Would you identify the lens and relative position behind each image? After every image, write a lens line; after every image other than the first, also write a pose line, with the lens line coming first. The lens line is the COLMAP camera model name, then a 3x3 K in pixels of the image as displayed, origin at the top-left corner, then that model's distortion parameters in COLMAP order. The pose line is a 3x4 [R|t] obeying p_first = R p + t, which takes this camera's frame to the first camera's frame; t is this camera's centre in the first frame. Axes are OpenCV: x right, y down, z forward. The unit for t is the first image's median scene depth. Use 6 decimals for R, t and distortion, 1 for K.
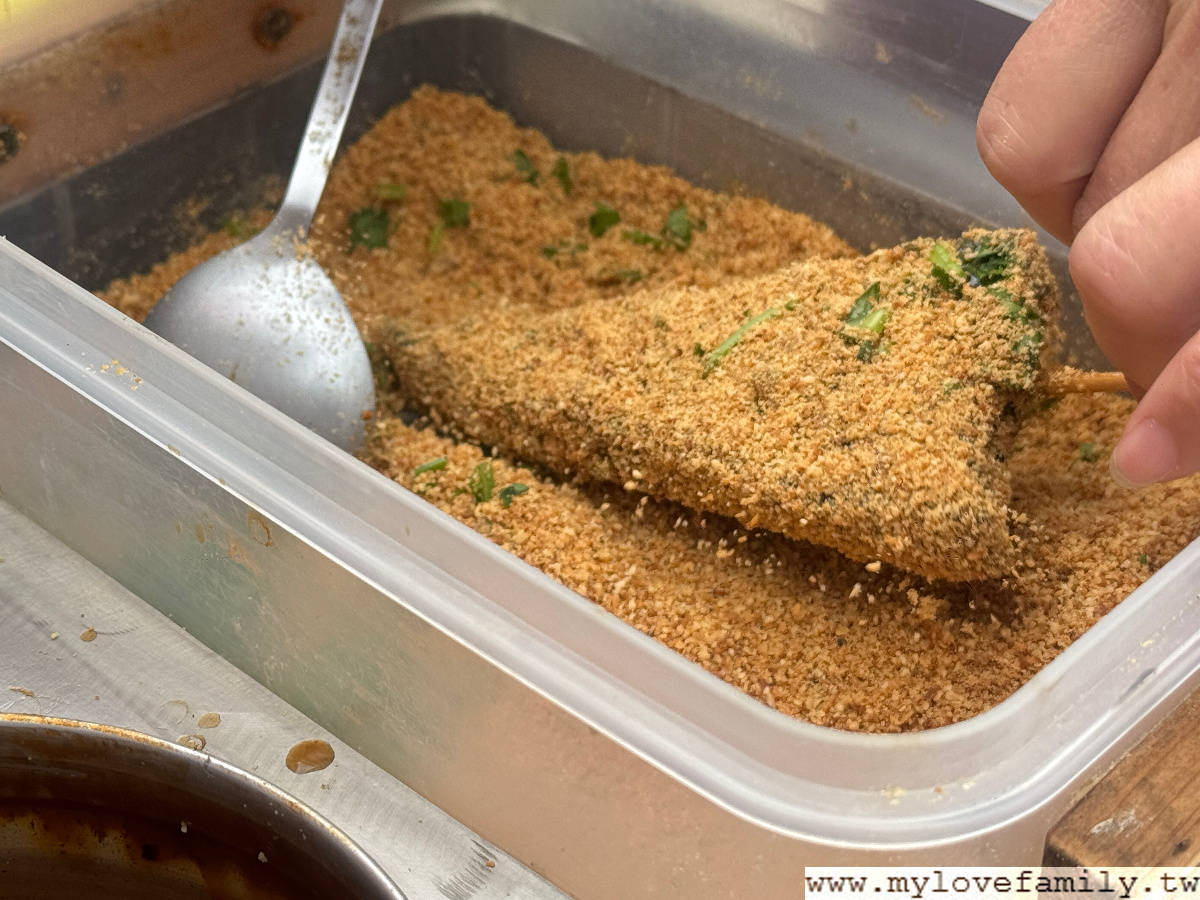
lens RADIAL K [[2456.1, 0, 593.7], [0, 2456.1, 445.2], [0, 0, 1]] dist [0.098237, 0.000000]
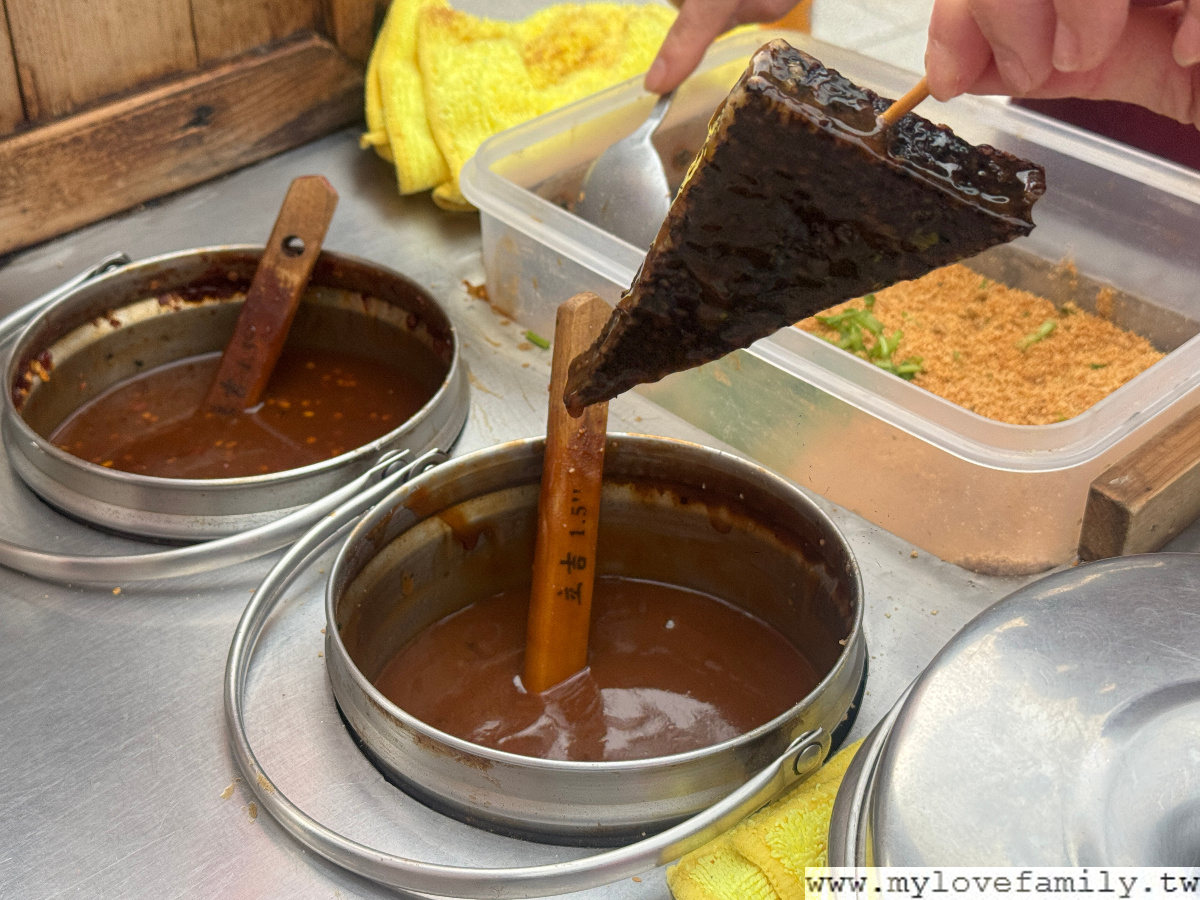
lens RADIAL K [[1799.7, 0, 602.6], [0, 1799.7, 458.4], [0, 0, 1]] dist [0.104775, 0.000000]
pose [[0.998636, 0.034003, -0.039633, -0.138862], [-0.035487, 0.998672, -0.037355, 0.139484], [0.038310, 0.038711, 0.998516, -0.485588]]
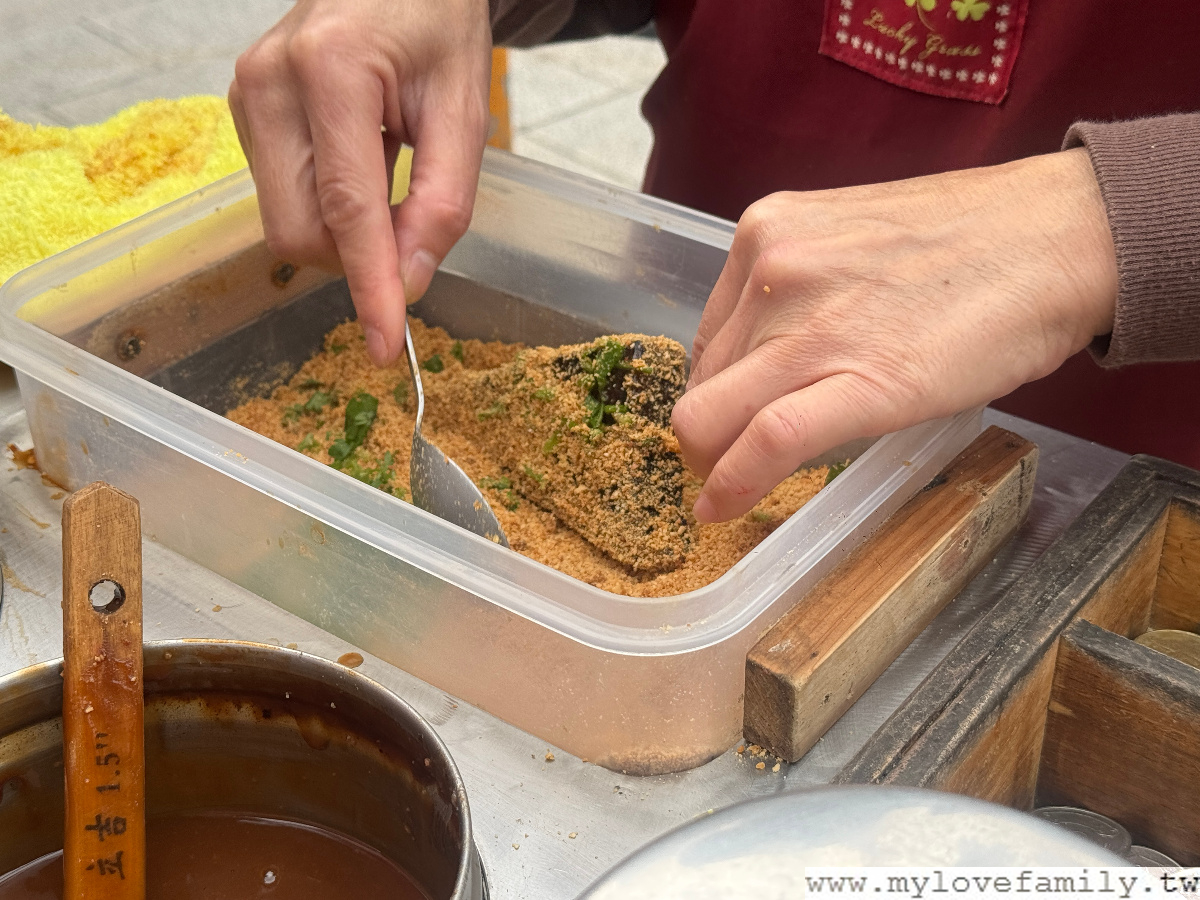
lens RADIAL K [[1799.7, 0, 599.5], [0, 1799.7, 453.4], [0, 0, 1]] dist [0.104775, 0.000000]
pose [[0.994887, -0.055509, 0.084368, -0.027301], [0.061784, 0.995366, -0.073681, 0.063641], [-0.079887, 0.078517, 0.993707, -0.266556]]
